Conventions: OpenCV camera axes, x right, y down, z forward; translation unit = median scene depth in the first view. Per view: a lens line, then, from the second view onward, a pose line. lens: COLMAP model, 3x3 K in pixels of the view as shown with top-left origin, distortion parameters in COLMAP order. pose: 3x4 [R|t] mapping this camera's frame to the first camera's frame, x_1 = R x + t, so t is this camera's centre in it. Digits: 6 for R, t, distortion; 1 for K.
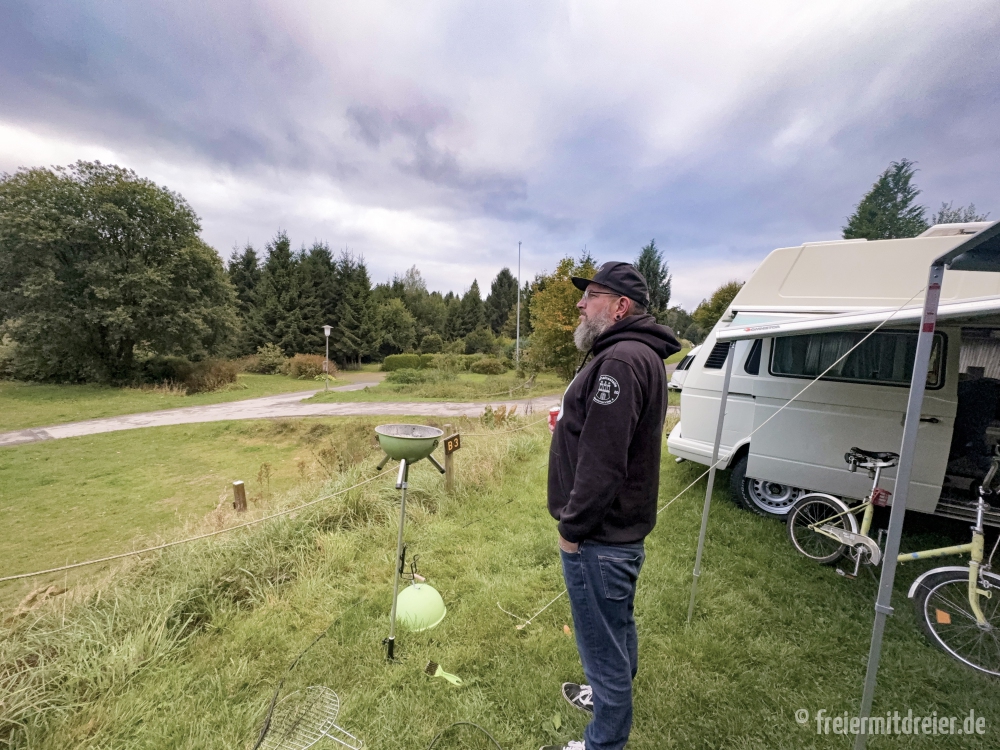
lens RADIAL K [[396.5, 0, 499.8], [0, 396.5, 379.0], [0, 0, 1]] dist [-0.000568, 0.000025]
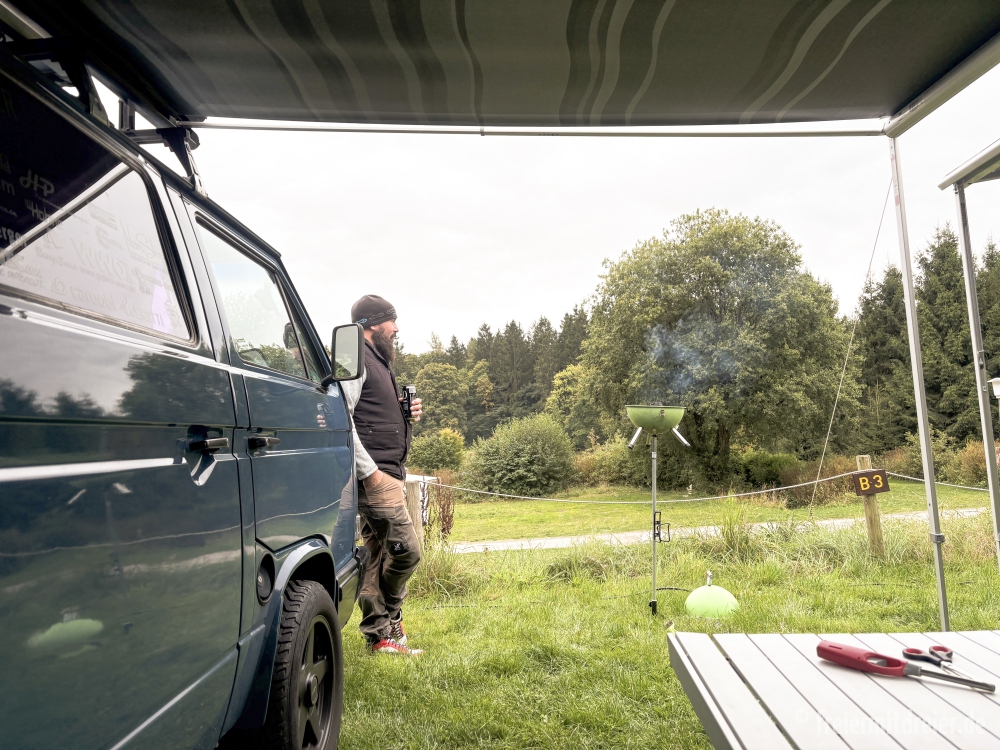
lens RADIAL K [[762.2, 0, 500.0], [0, 762.2, 375.0], [0, 0, 1]] dist [-0.001919, -0.001580]
pose [[0.469875, -0.127475, -0.873480, 0.119389], [-0.024010, 0.987306, -0.157002, 0.031479], [0.882407, 0.094743, 0.460850, -0.033259]]
